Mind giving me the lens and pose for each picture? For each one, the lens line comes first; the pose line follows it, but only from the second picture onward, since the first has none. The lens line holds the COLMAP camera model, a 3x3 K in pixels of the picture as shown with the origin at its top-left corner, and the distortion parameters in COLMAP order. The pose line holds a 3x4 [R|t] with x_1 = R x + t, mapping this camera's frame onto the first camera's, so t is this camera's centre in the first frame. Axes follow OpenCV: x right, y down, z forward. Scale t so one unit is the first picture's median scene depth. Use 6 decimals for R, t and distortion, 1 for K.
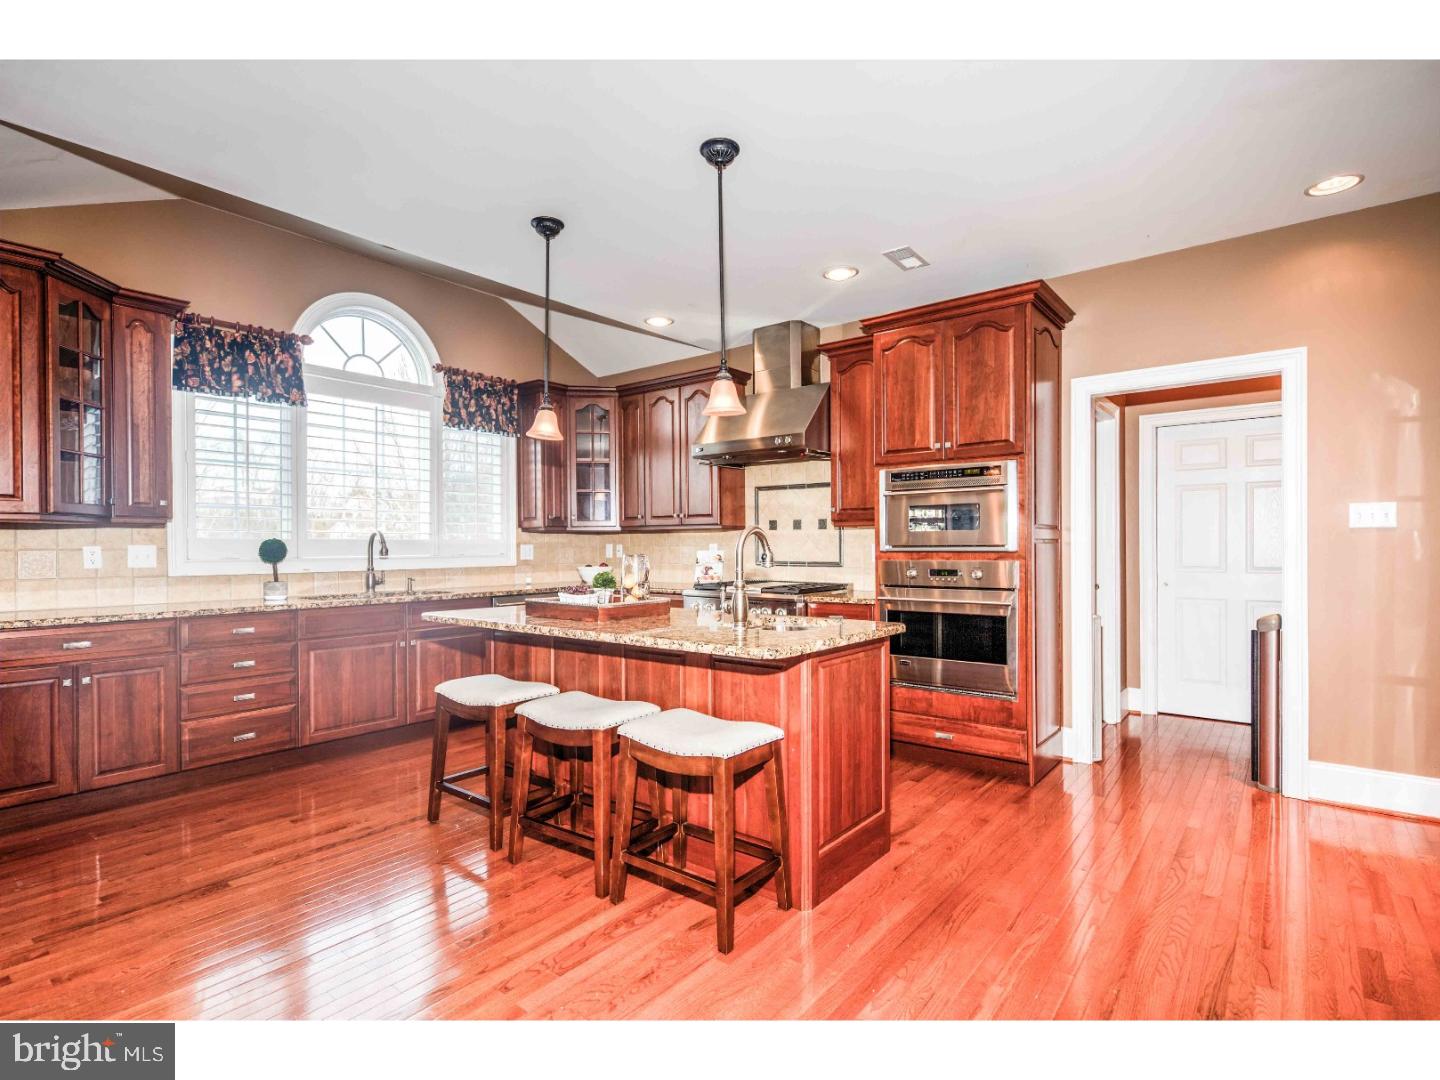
lens RADIAL K [[720.3, 0, 720.0], [0, 720.3, 540.0], [0, 0, 1]] dist [0.028011, -0.009105]
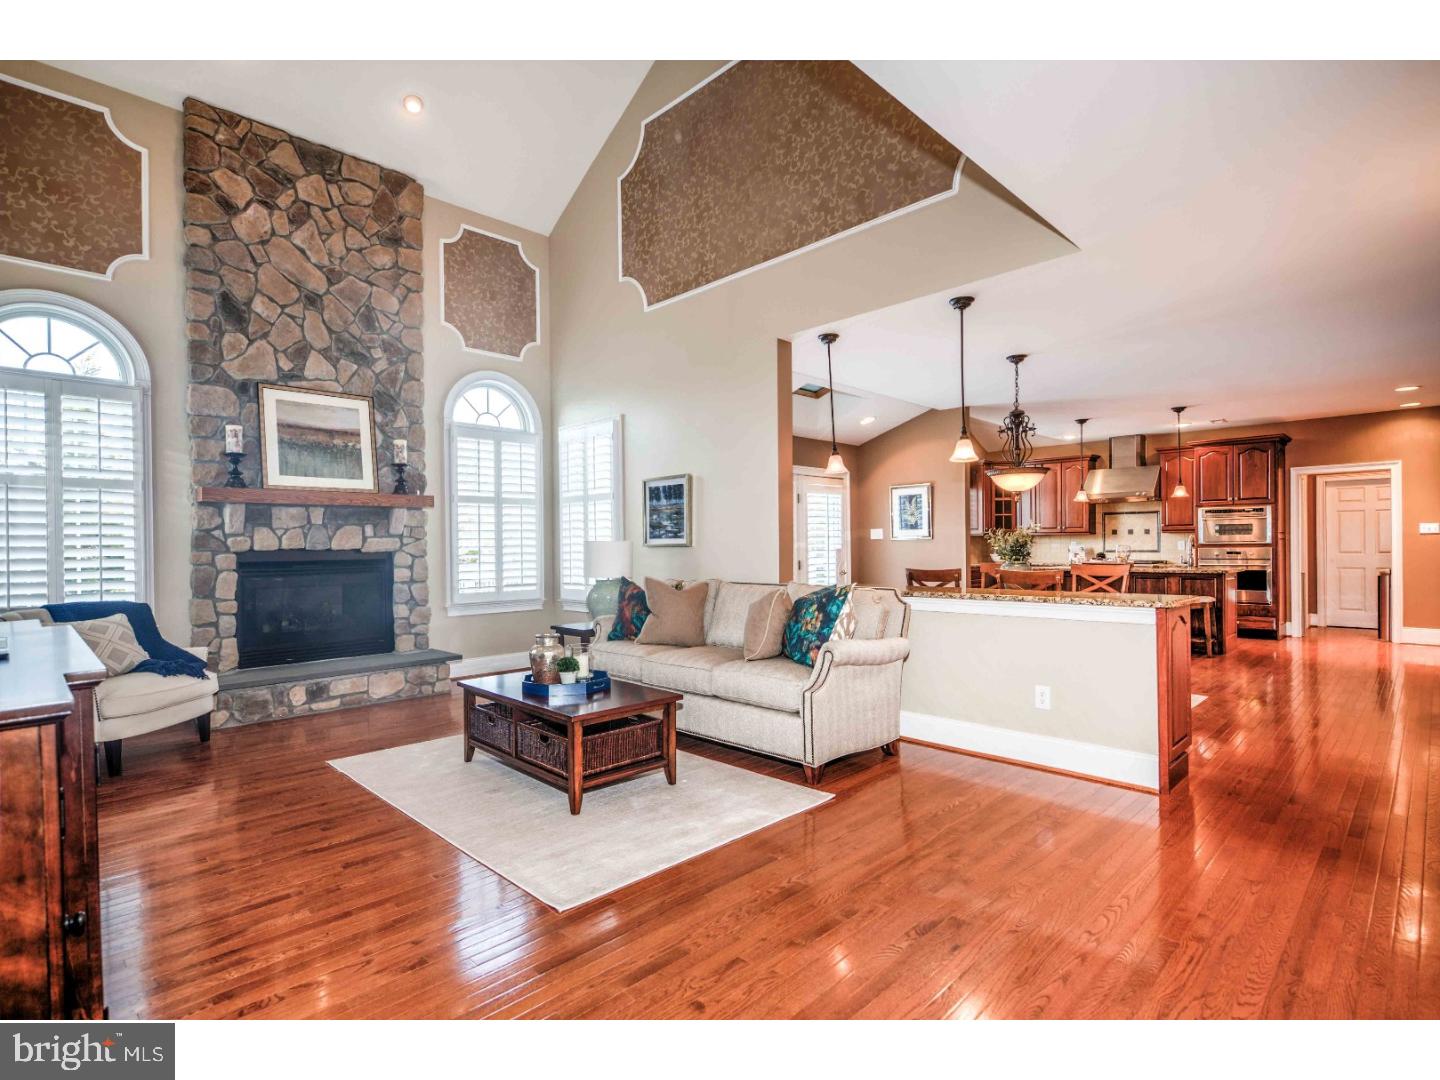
lens RADIAL K [[720.3, 0, 720.0], [0, 720.3, 540.0], [0, 0, 1]] dist [0.028011, -0.009105]
pose [[0.994298, -0.004663, -0.106536, -0.957805], [0.004558, 0.999989, -0.001229, -0.001565], [0.106541, 0.000737, 0.994308, -1.335236]]
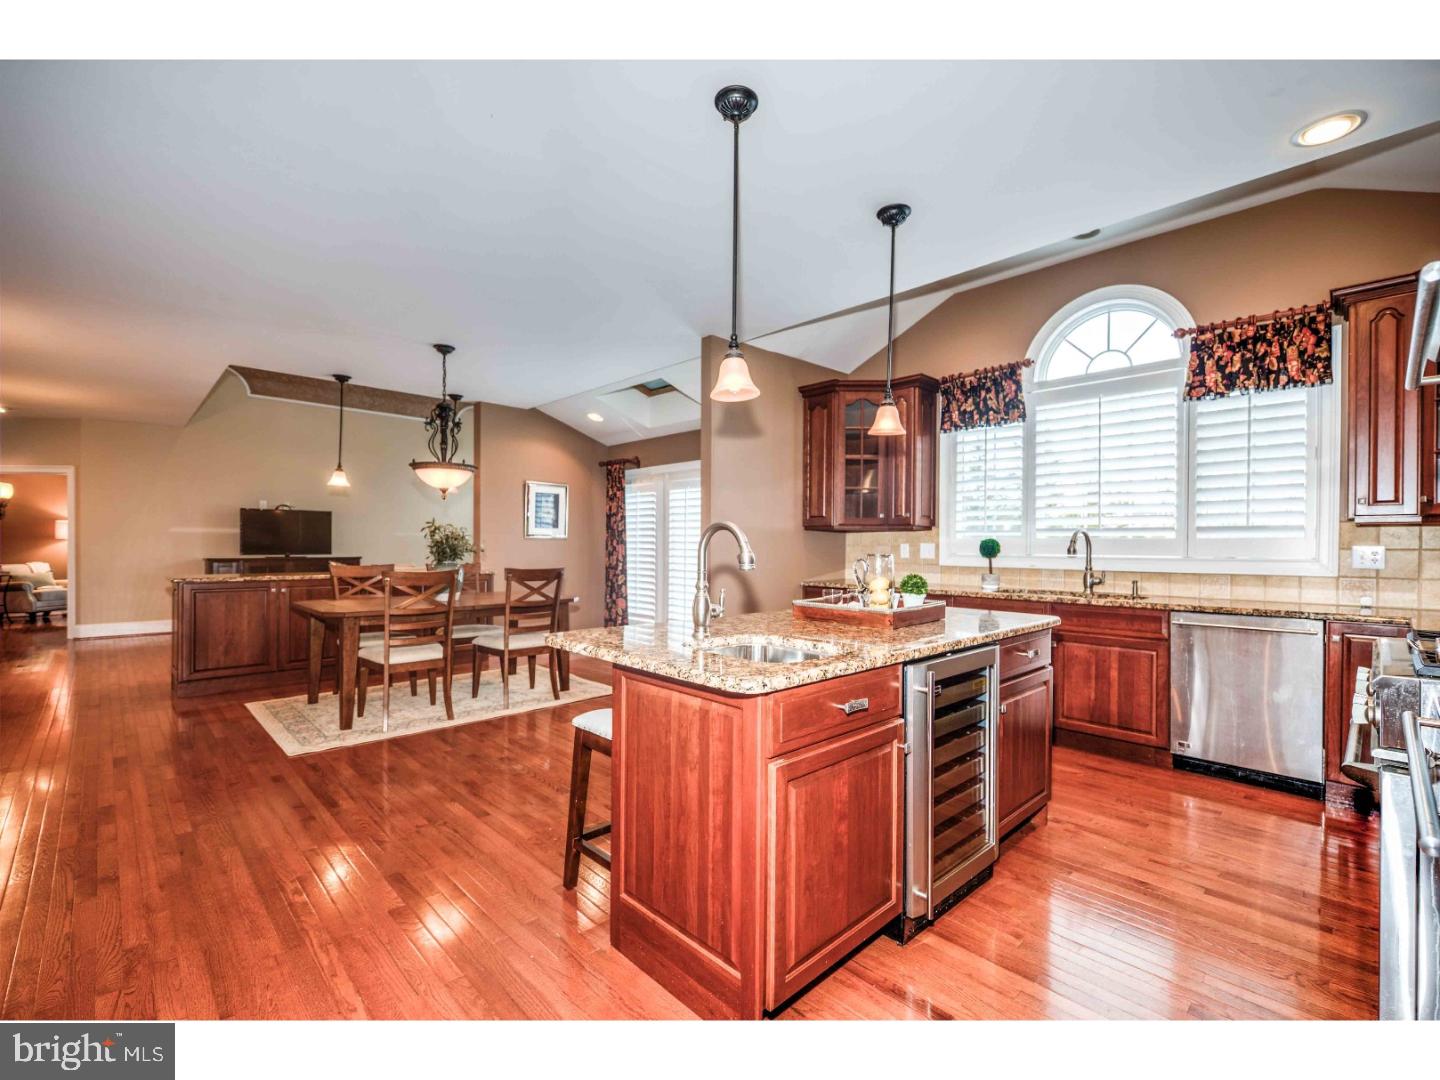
lens RADIAL K [[631.0, 0, 720.0], [0, 631.0, 540.0], [0, 0, 1]] dist [0.000328, 0.000006]
pose [[-0.128638, -0.003340, -0.991686, 0.474534], [-0.000194, 0.999994, -0.003343, 0.004434], [0.991692, -0.000237, -0.128638, 0.663573]]
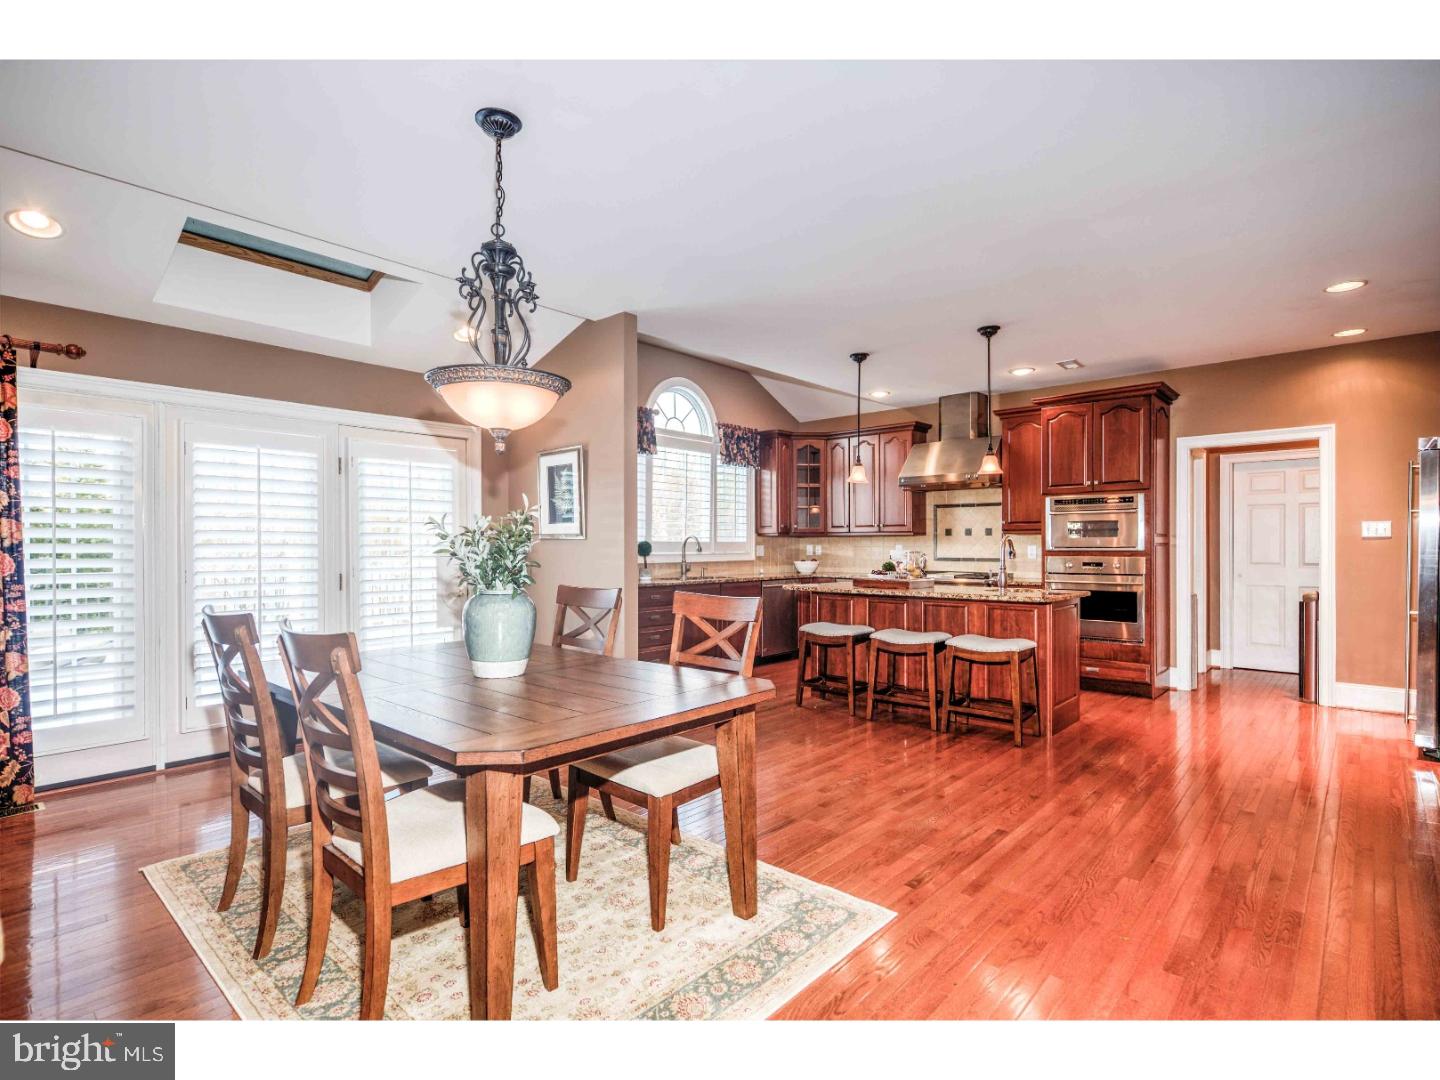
lens RADIAL K [[720.3, 0, 720.0], [0, 720.3, 540.0], [0, 0, 1]] dist [0.028011, -0.009105]
pose [[0.998353, 0.003461, -0.057265, -0.351554], [-0.003586, 0.999991, -0.002088, -0.001101], [0.057257, 0.002289, 0.998357, -0.527822]]
